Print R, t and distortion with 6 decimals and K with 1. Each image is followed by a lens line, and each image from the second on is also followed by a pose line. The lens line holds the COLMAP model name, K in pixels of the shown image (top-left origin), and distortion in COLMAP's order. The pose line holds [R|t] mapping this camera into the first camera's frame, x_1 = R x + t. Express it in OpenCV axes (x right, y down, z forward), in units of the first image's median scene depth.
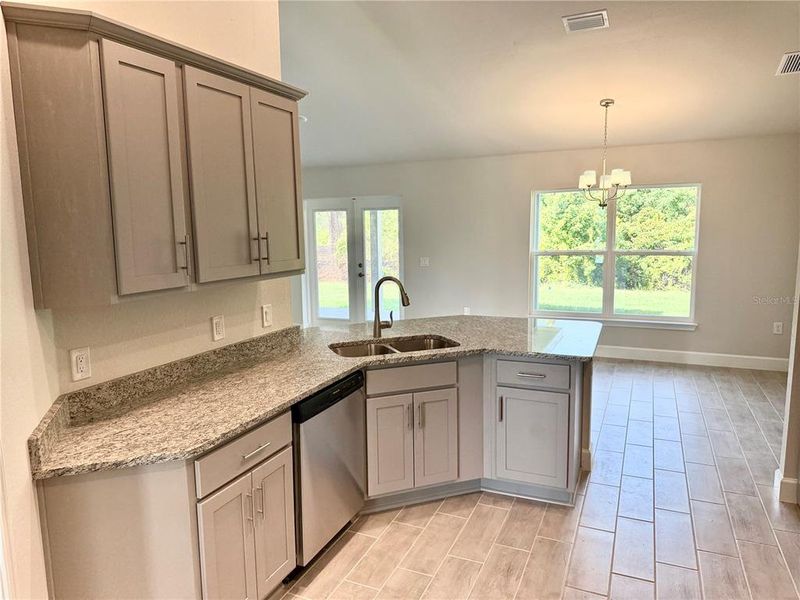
lens RADIAL K [[576.0, 0, 395.4], [0, 576.0, 304.3], [0, 0, 1]] dist [0.028904, -0.057573]
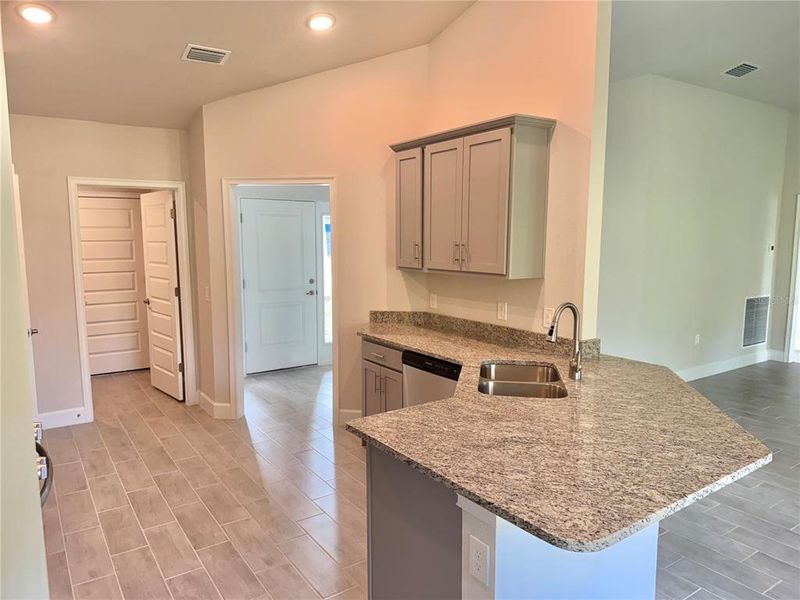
lens RADIAL K [[576.0, 0, 395.4], [0, 576.0, 304.3], [0, 0, 1]] dist [0.028904, -0.057573]
pose [[-0.541763, 0.120366, -0.831868, 1.029107], [-0.105974, 0.972014, 0.209661, -0.250044], [0.833824, 0.201743, -0.513846, 1.610858]]
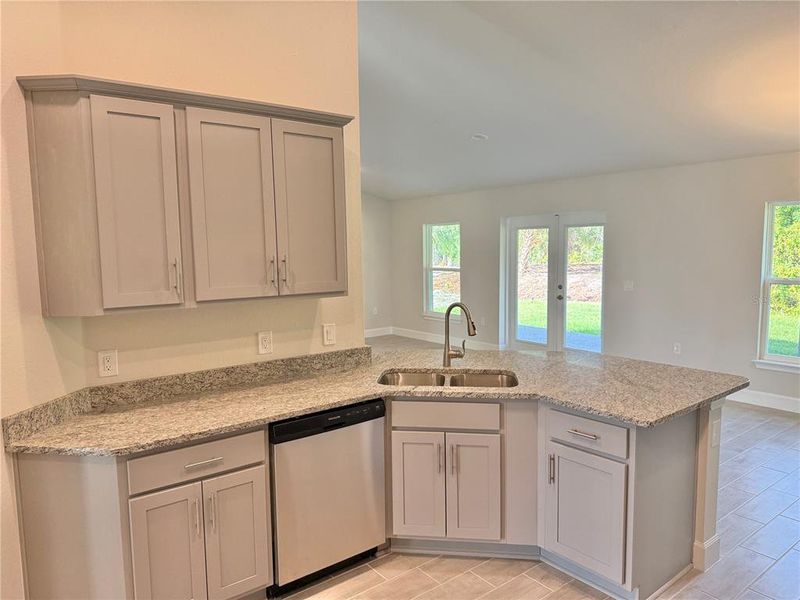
lens RADIAL K [[576.0, 0, 395.4], [0, 576.0, 304.3], [0, 0, 1]] dist [0.028904, -0.057573]
pose [[0.877789, 0.052593, -0.476152, 0.451084], [-0.065746, 0.997776, -0.010994, -0.037600], [0.474515, 0.040955, 0.879294, 0.182525]]
